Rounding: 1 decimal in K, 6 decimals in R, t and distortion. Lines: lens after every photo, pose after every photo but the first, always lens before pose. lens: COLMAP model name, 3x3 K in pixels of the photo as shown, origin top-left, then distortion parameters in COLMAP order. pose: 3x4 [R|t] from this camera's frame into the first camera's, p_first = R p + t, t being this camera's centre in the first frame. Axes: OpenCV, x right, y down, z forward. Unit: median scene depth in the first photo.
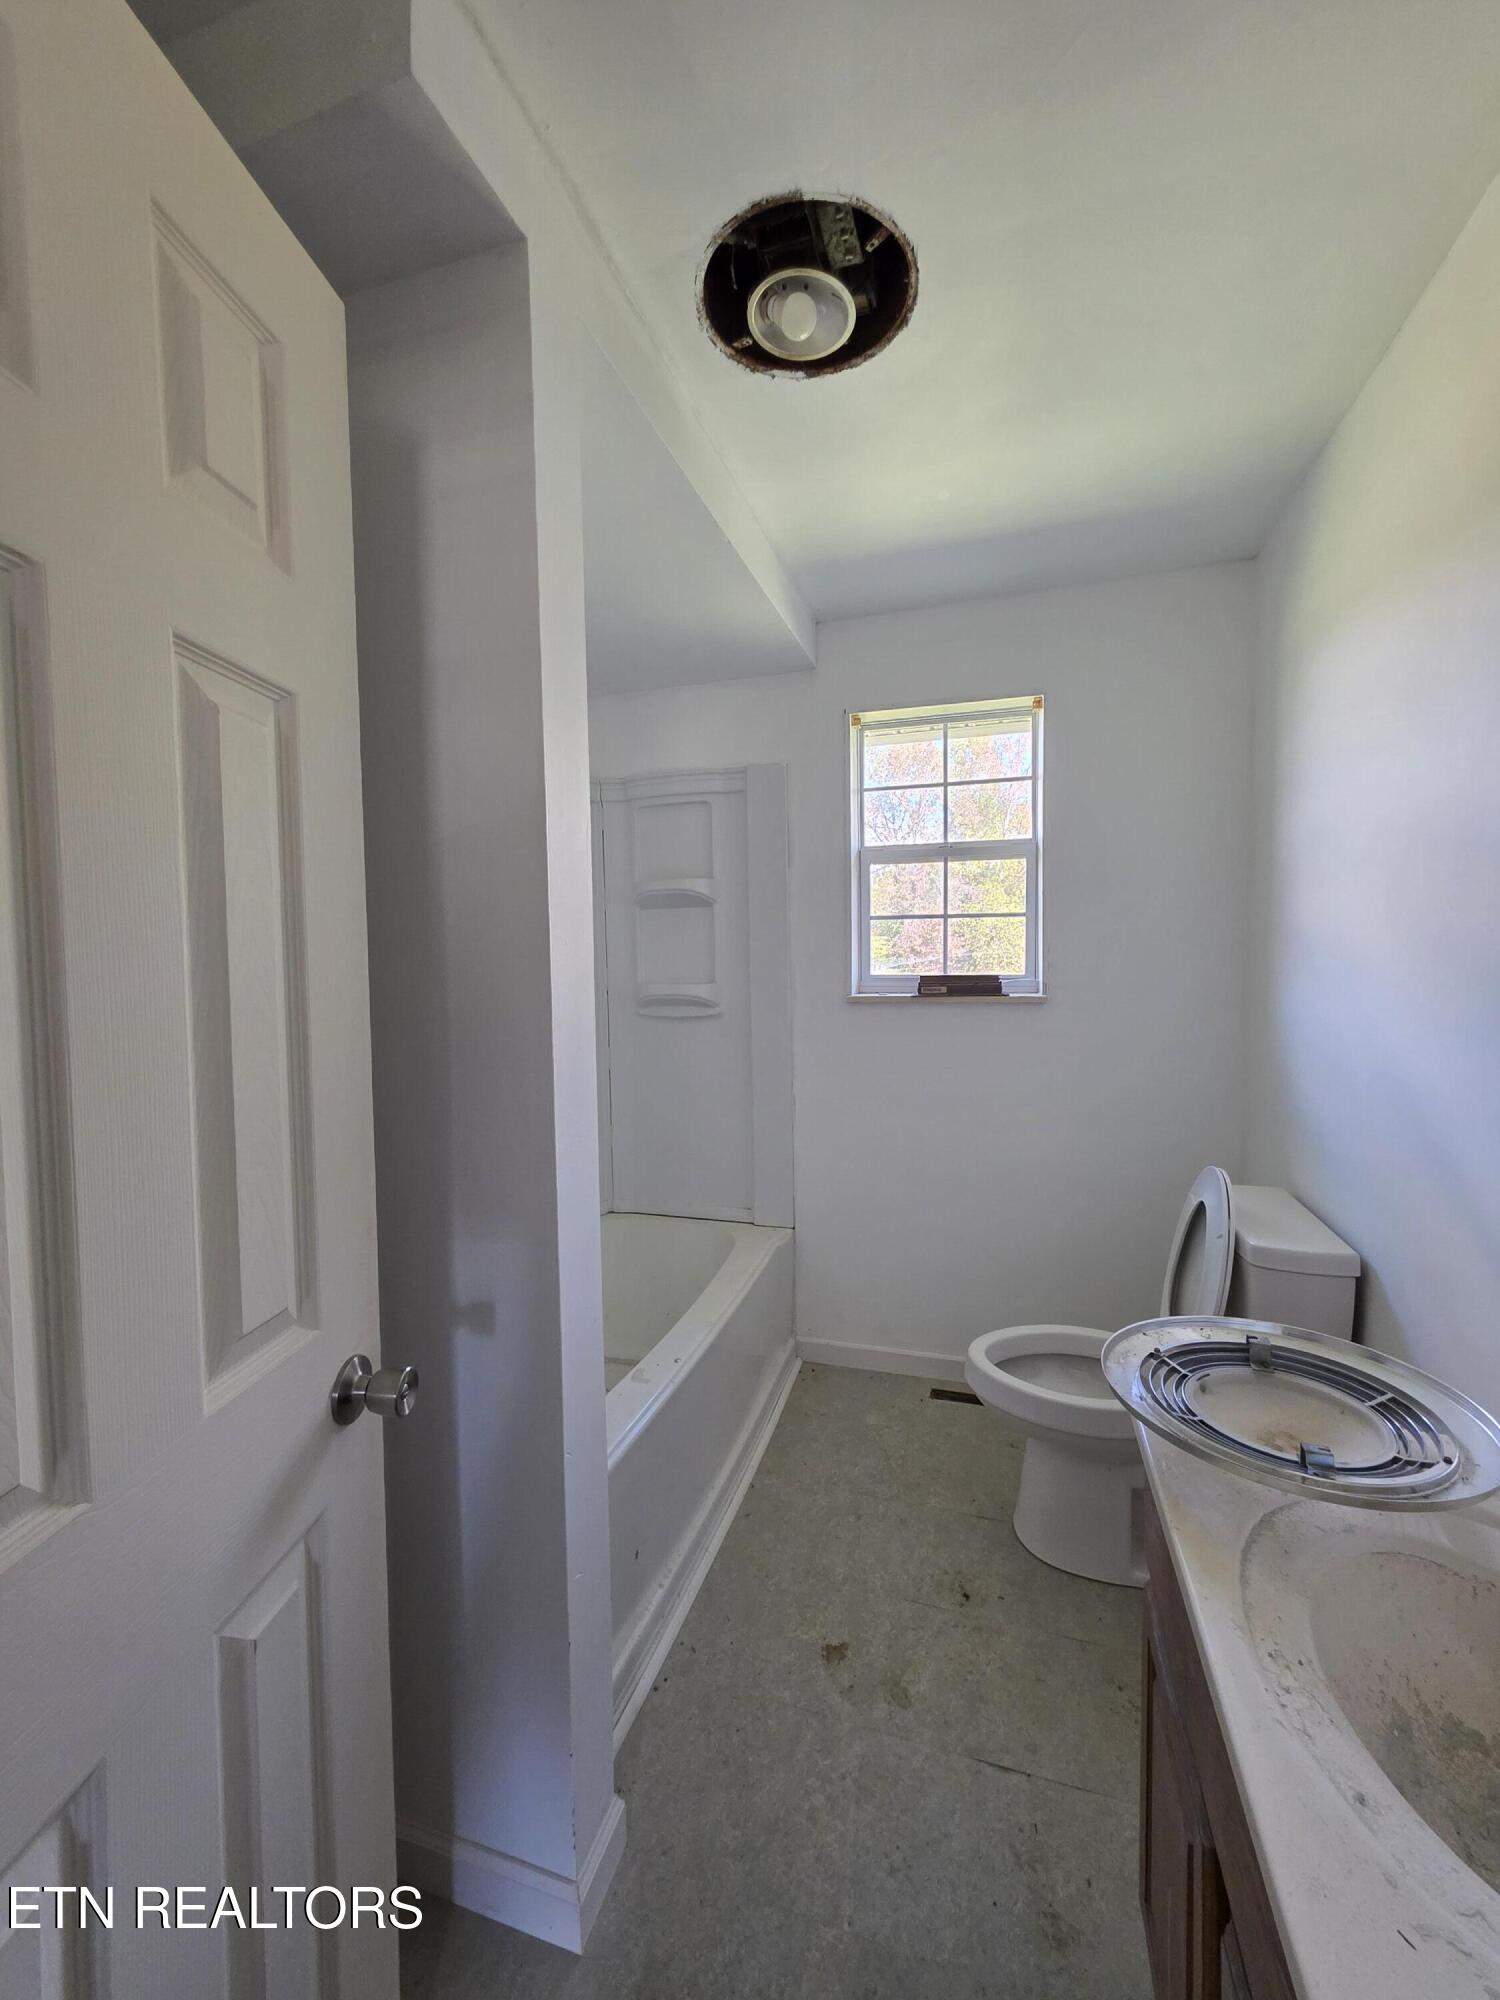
lens RADIAL K [[802.5, 0, 747.4], [0, 802.5, 992.3], [0, 0, 1]] dist [0.002180, -0.000357]
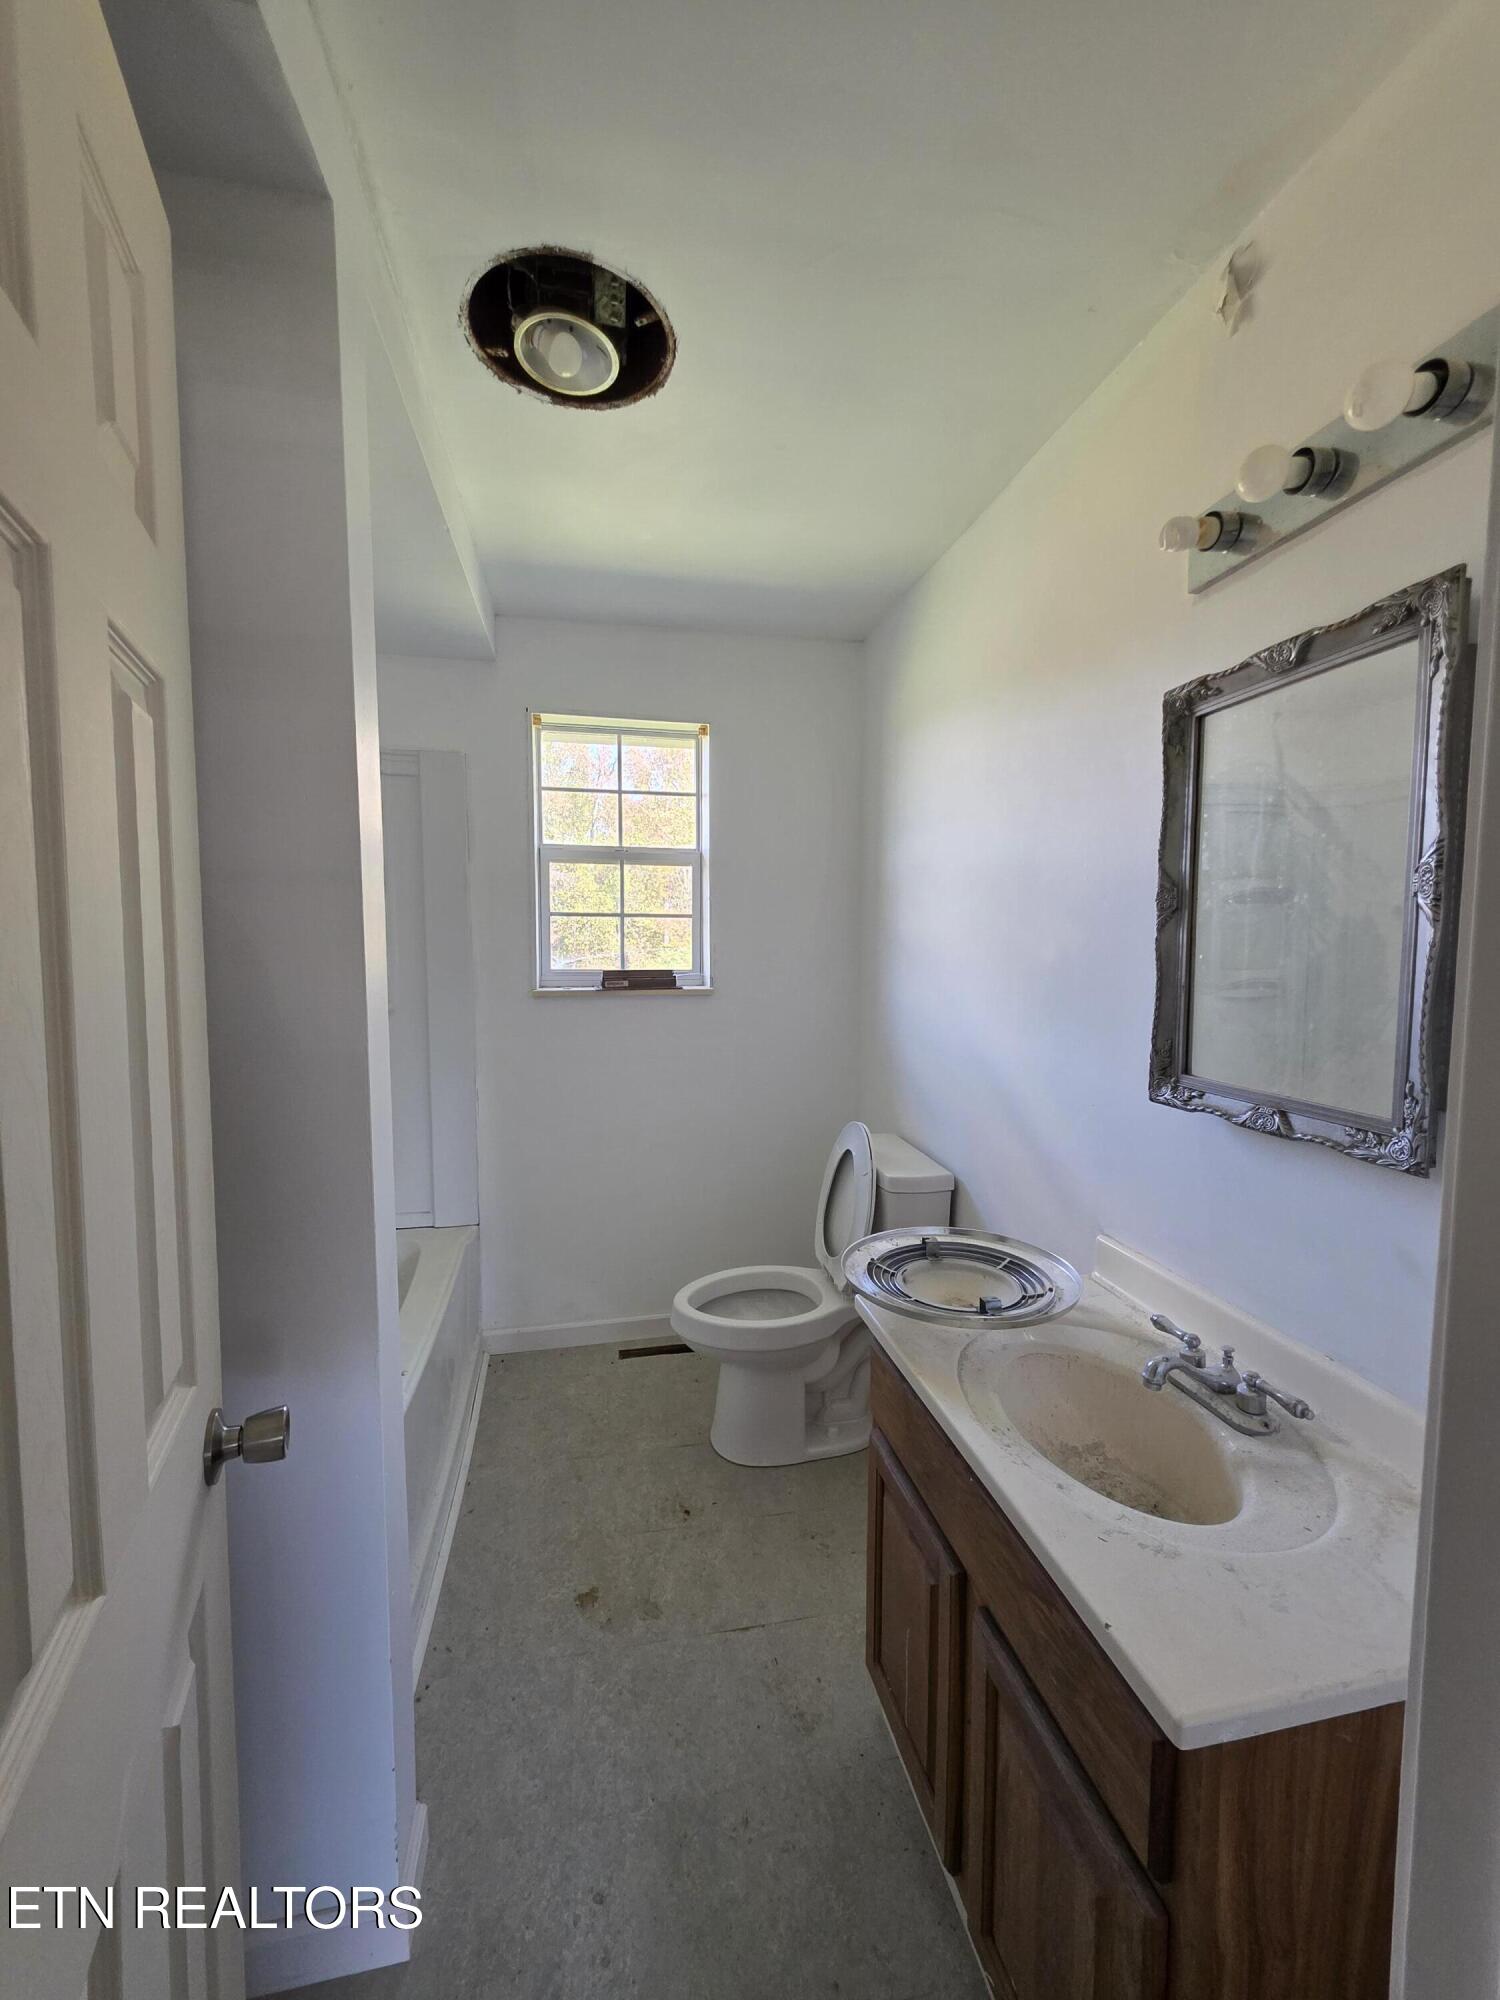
lens RADIAL K [[802.5, 0, 747.4], [0, 802.5, 992.3], [0, 0, 1]] dist [0.002180, -0.000357]
pose [[0.876549, -0.015479, 0.481064, -0.211707], [0.006483, 0.999772, 0.020358, -0.019893], [-0.481269, -0.014726, 0.876449, -0.046194]]
